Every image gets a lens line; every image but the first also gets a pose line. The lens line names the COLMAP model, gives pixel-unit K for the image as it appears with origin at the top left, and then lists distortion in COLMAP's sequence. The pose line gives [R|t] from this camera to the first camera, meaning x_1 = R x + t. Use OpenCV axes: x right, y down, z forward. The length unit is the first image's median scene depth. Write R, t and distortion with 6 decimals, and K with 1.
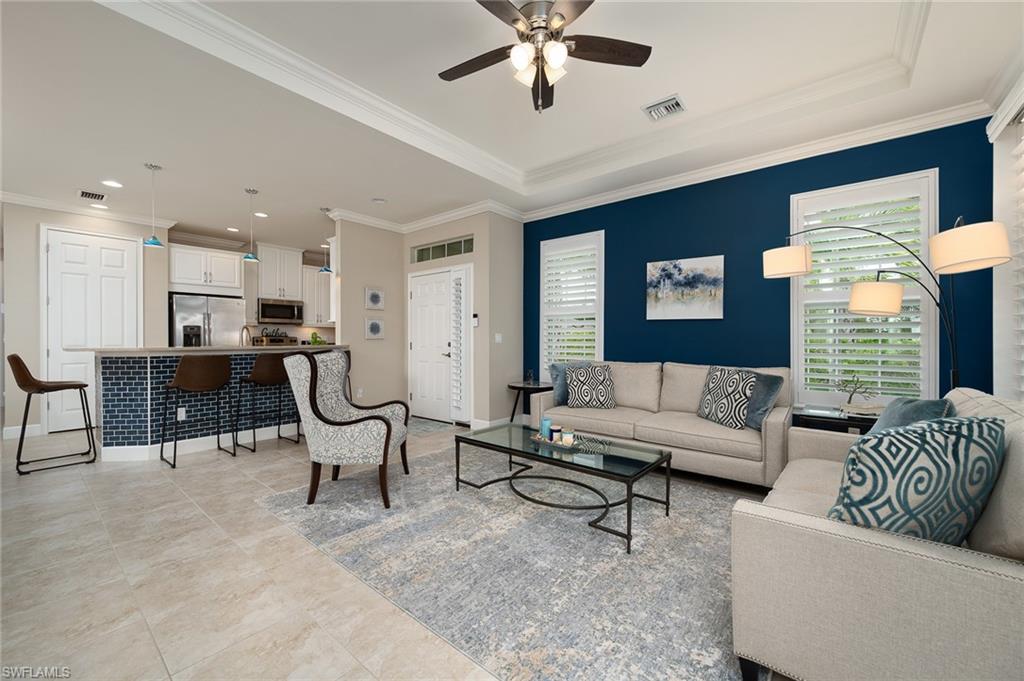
lens RADIAL K [[403.7, 0, 509.6], [0, 403.7, 339.5], [0, 0, 1]] dist [0.000693, 0.000425]
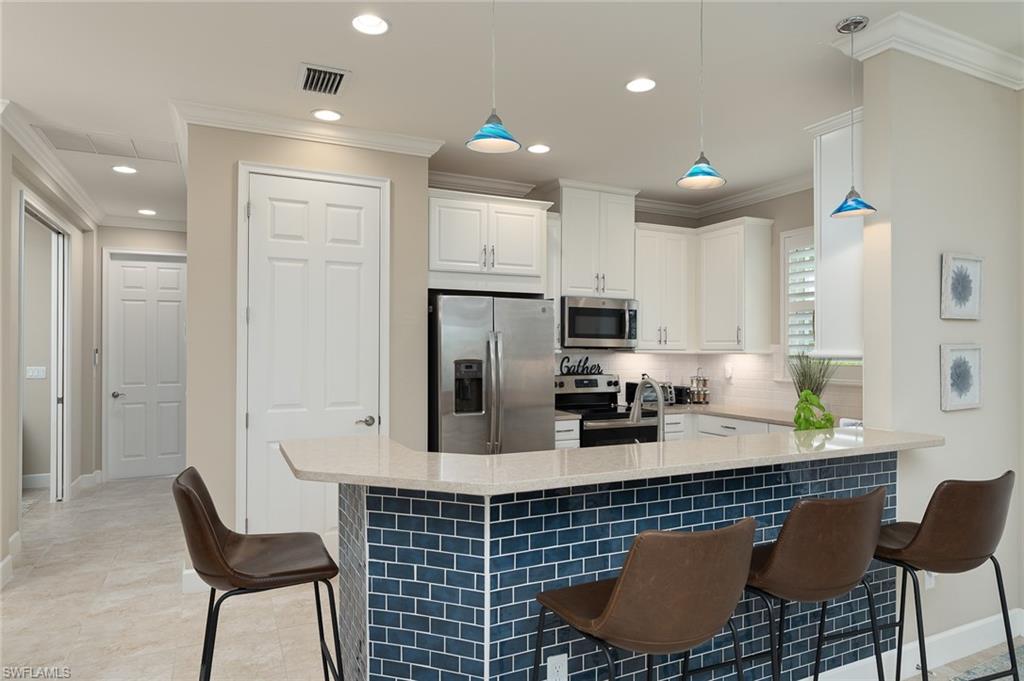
lens RADIAL K [[603.6, 0, 512.6], [0, 603.6, 344.5], [0, 0, 1]] dist [0.002028, -0.000392]
pose [[0.909600, 0.000287, -0.415485, -0.457244], [-0.003504, 0.999969, -0.006982, -0.048442], [0.415470, 0.007807, 0.909573, 0.390640]]
